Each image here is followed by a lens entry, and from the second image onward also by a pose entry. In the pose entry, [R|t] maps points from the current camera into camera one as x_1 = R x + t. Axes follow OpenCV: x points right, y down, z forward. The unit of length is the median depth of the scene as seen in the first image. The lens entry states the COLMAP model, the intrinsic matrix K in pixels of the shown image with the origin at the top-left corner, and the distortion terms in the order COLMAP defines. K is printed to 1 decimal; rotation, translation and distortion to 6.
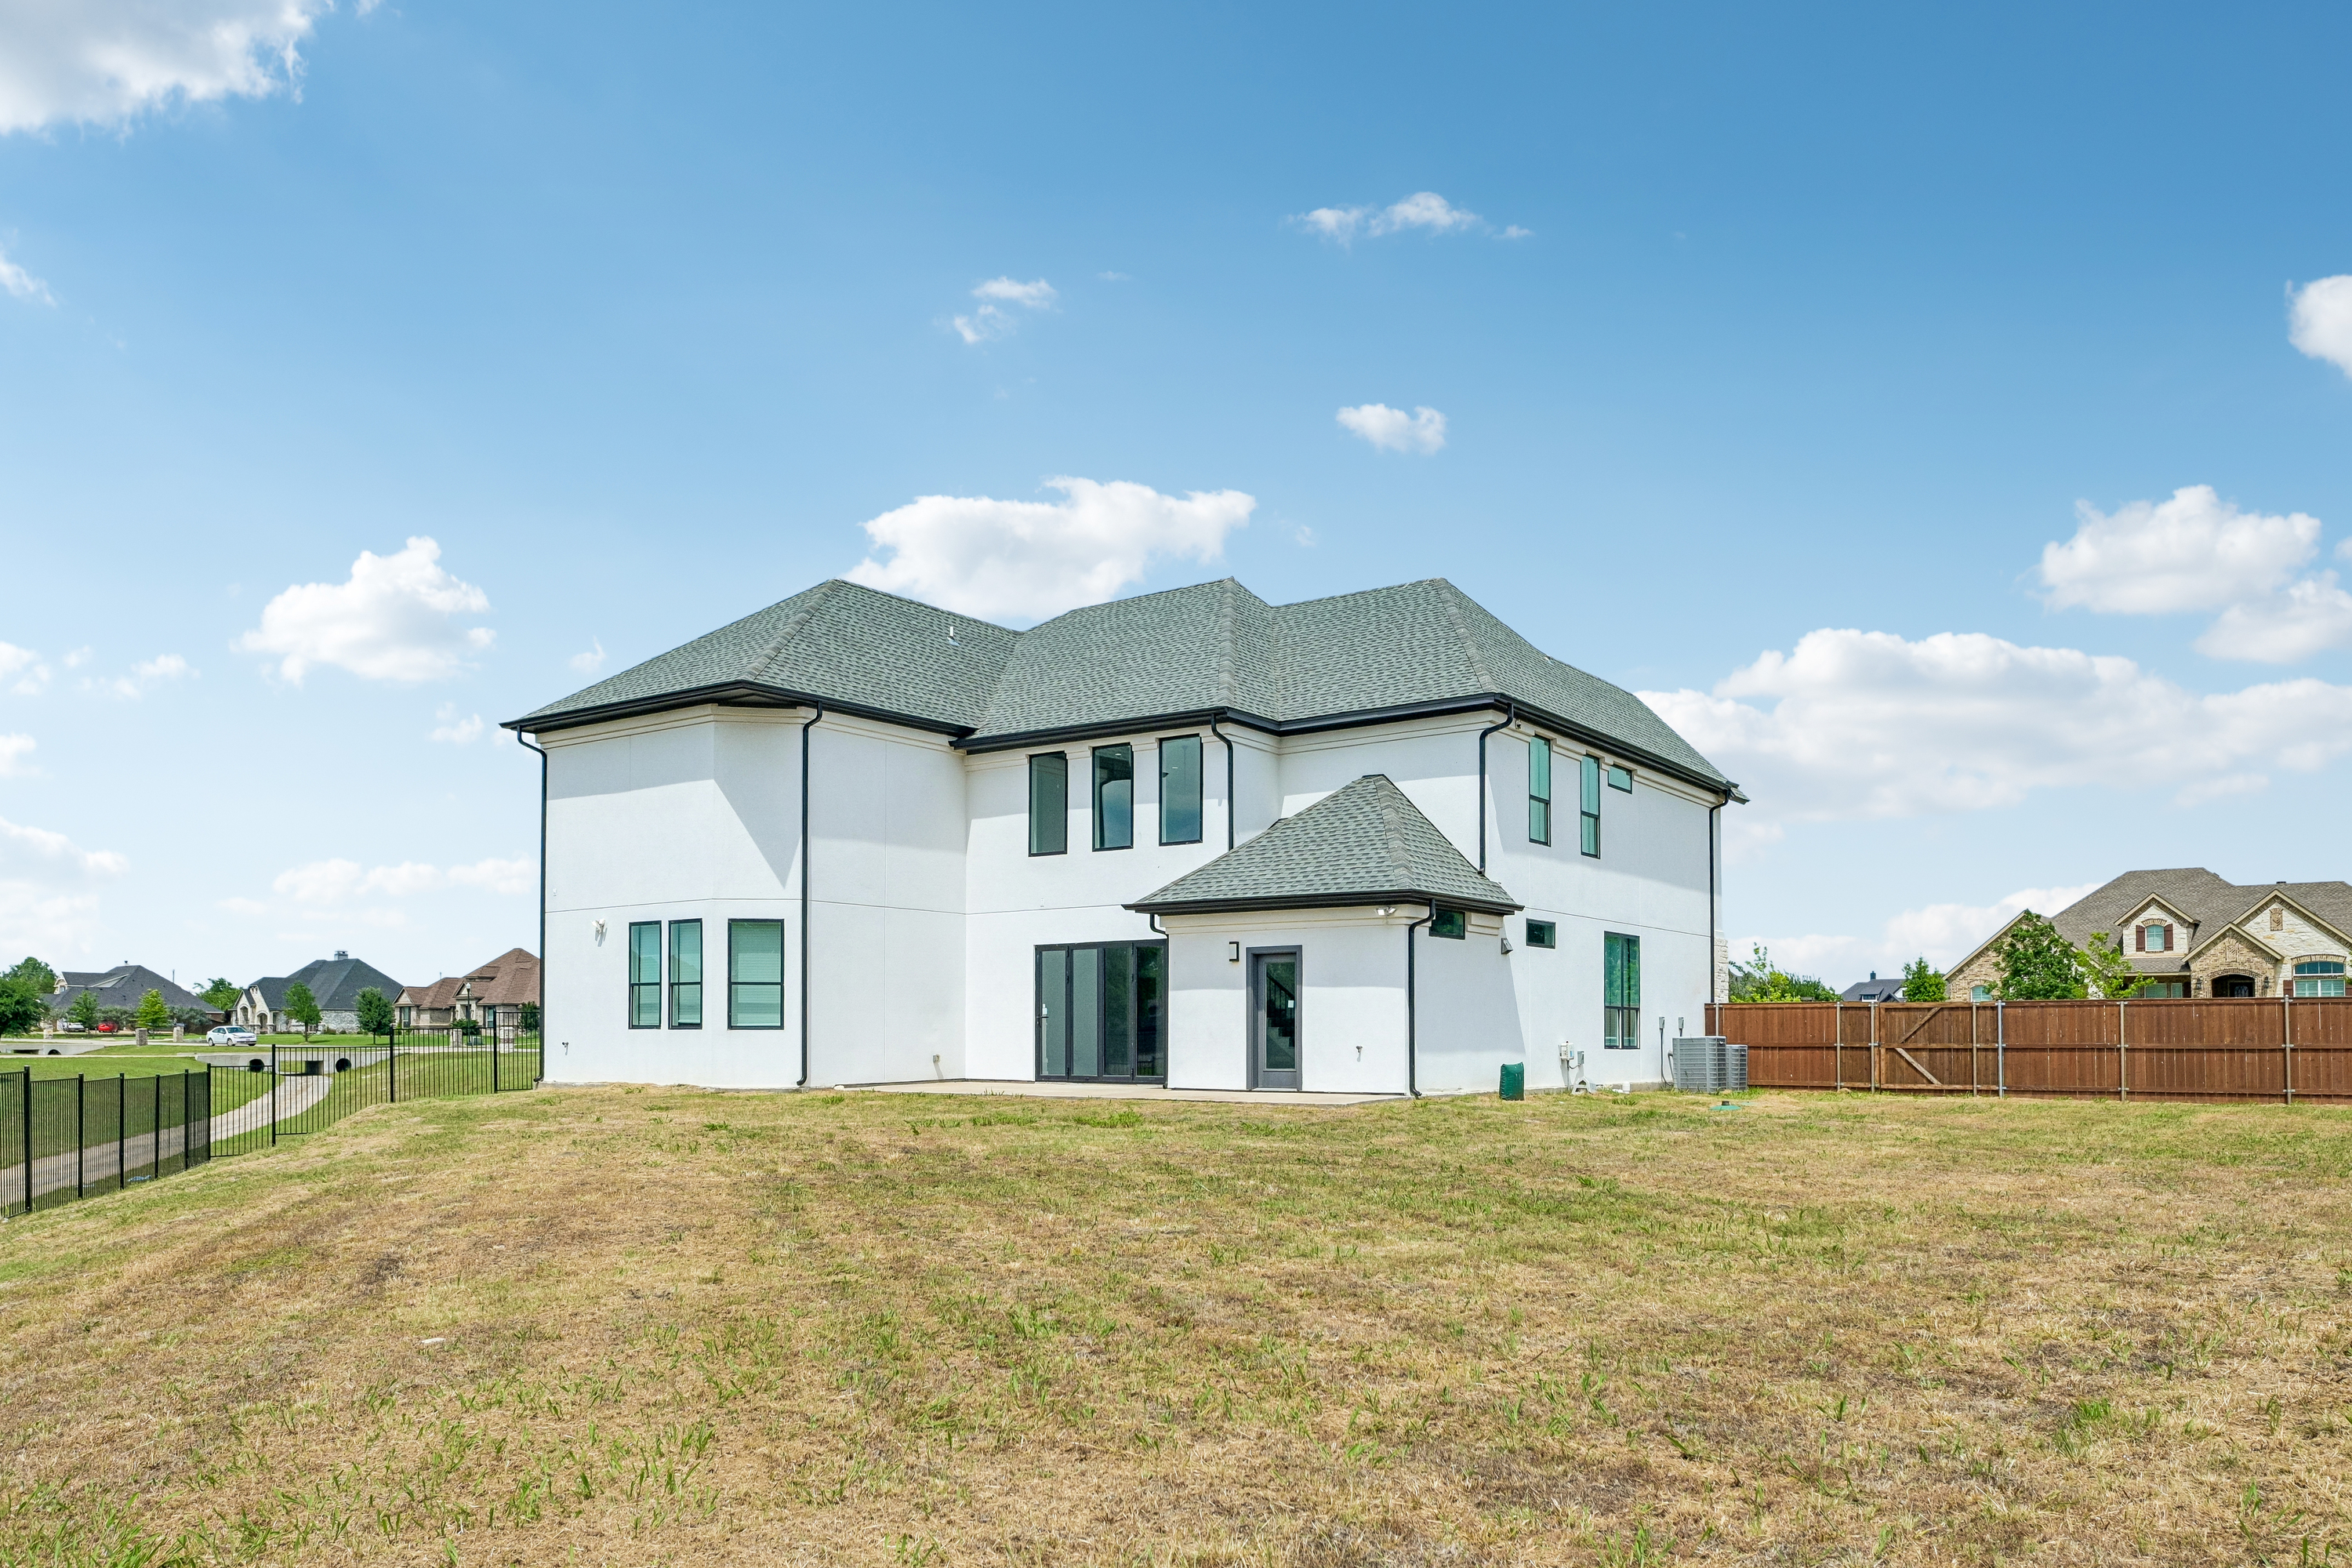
lens RADIAL K [[1634.6, 0, 1173.9], [0, 1634.6, 783.1], [0, 0, 1]] dist [-0.004246, -0.000047]
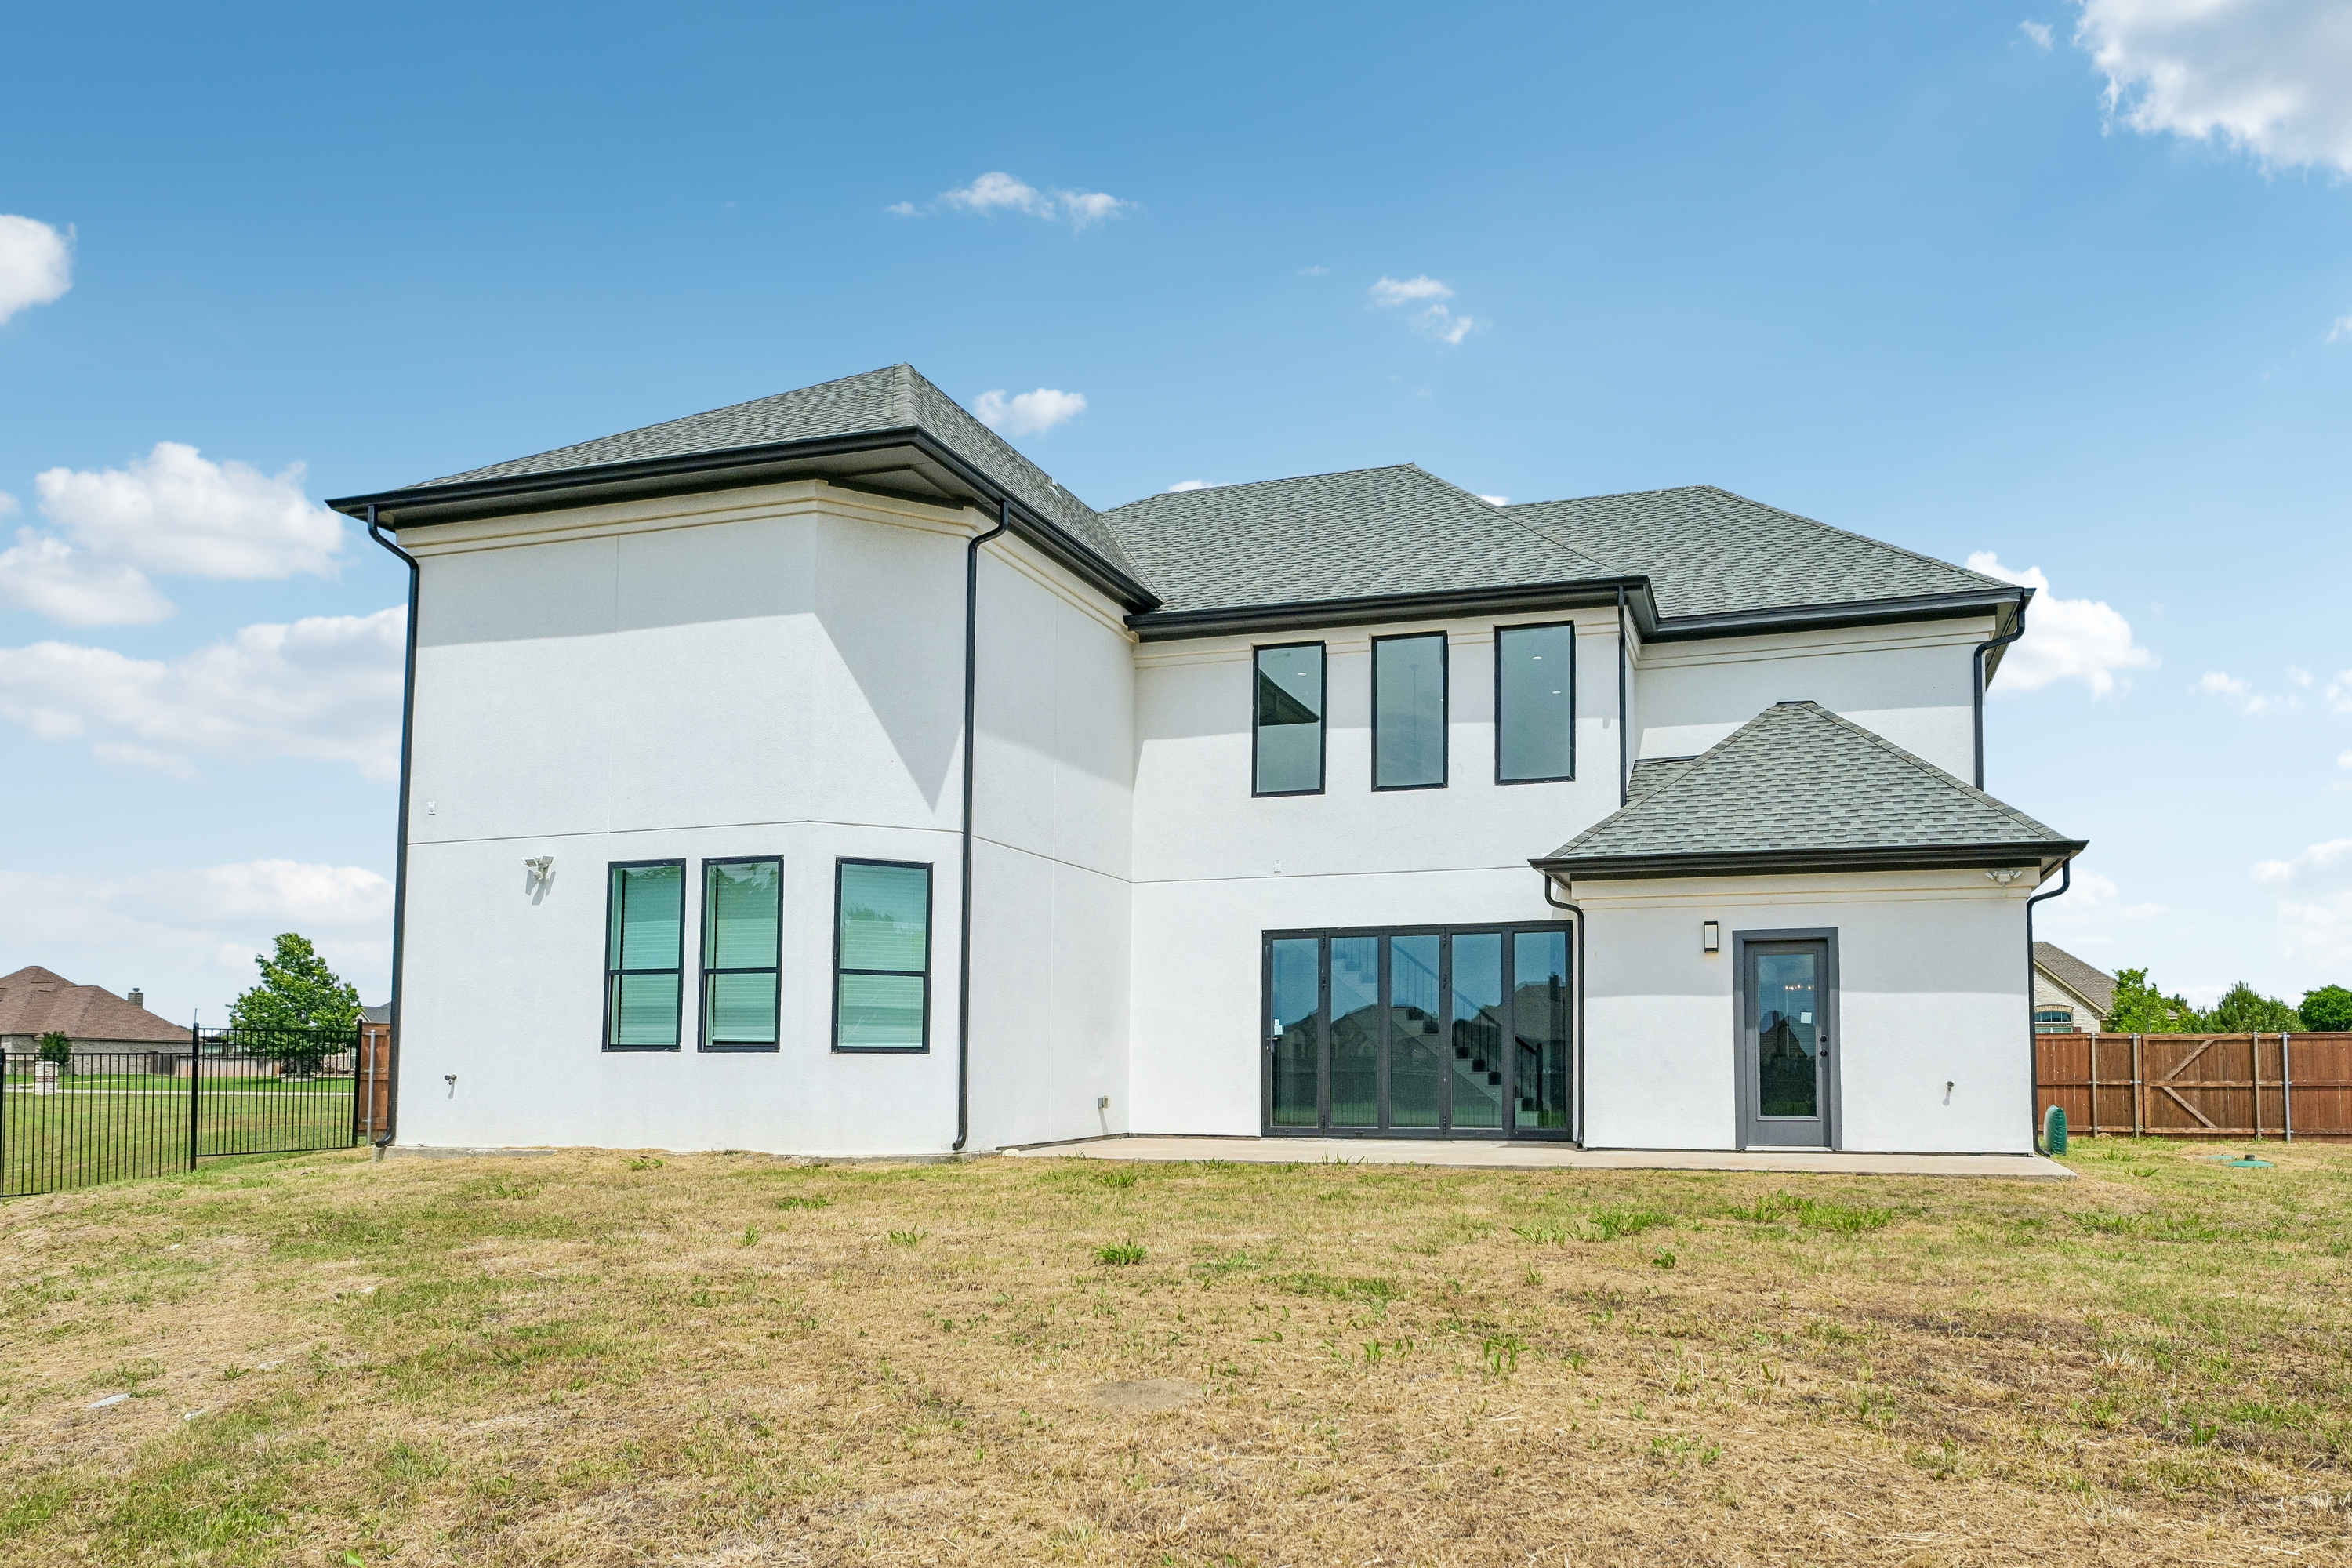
lens RADIAL K [[1442.9, 0, 1205.5], [0, 1442.9, 854.3], [0, 0, 1]] dist [-0.006926, 0.001740]
pose [[0.941565, 0.053761, 0.332514, -0.312476], [-0.052970, 0.998530, -0.011450, 0.079273], [-0.332641, -0.006832, 0.943029, 0.476288]]
